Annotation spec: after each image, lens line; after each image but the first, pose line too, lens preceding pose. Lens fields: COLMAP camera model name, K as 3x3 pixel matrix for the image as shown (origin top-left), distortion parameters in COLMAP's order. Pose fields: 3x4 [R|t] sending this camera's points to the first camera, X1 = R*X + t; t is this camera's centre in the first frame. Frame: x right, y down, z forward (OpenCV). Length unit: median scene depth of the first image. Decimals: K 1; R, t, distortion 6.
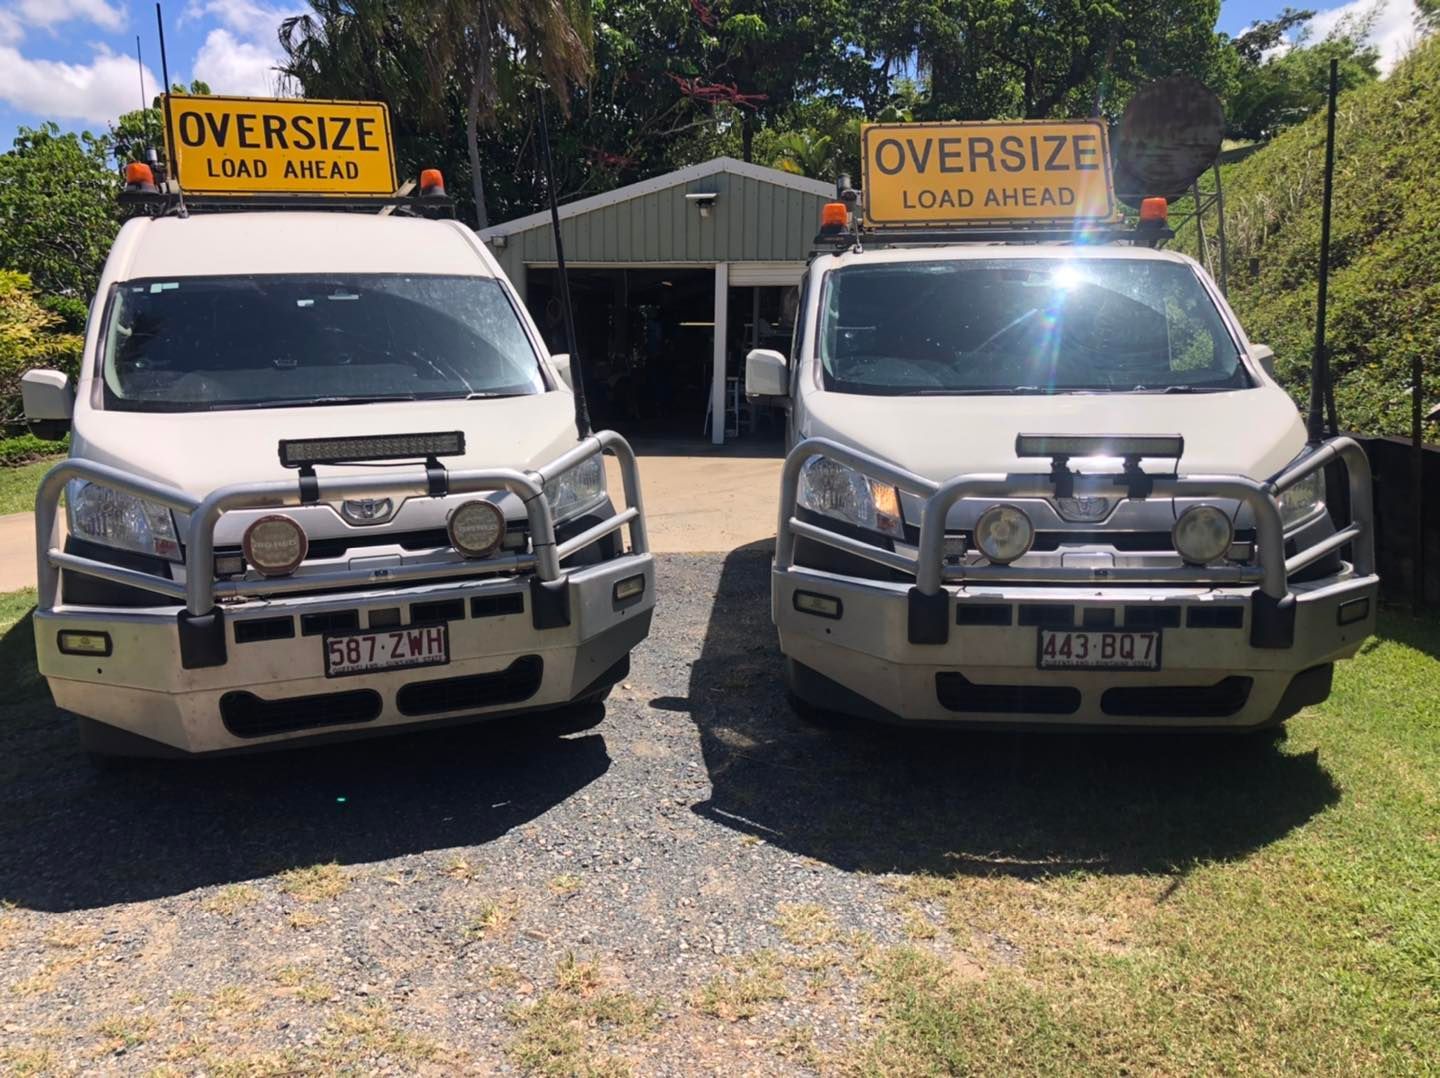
lens RADIAL K [[1135.1, 0, 701.5], [0, 1135.1, 532.4], [0, 0, 1]] dist [0.003601, -0.002310]
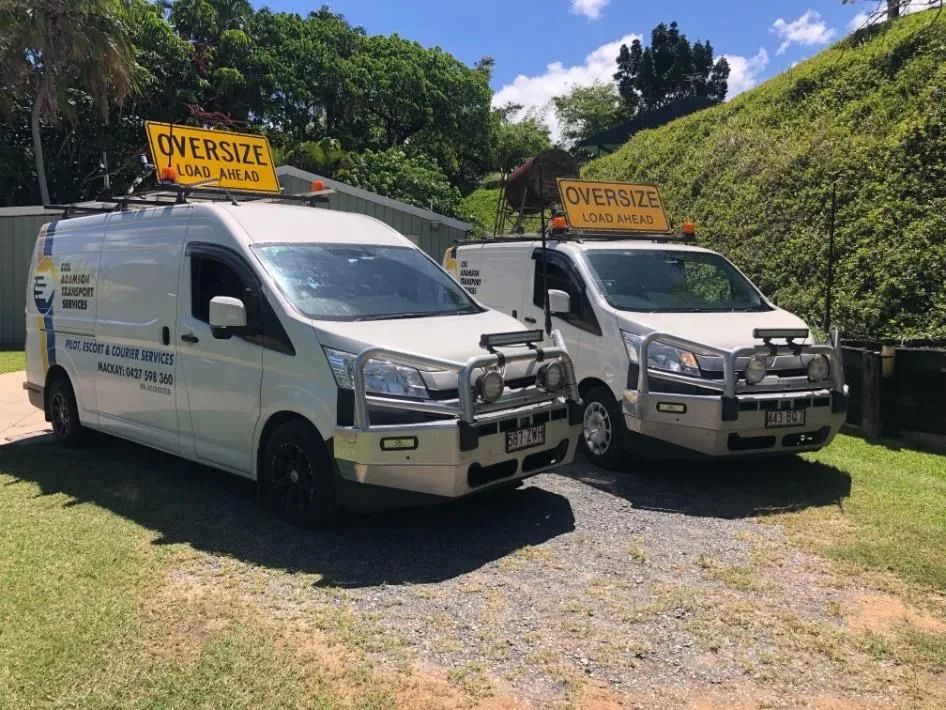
lens RADIAL K [[745.7, 0, 460.9], [0, 745.7, 350.7], [0, 0, 1]] dist [0.003601, -0.002310]
pose [[0.909549, -0.018499, 0.415186, -0.901174], [0.048416, 0.996923, -0.061646, 0.024211], [-0.412768, 0.076172, 0.907646, -0.152226]]
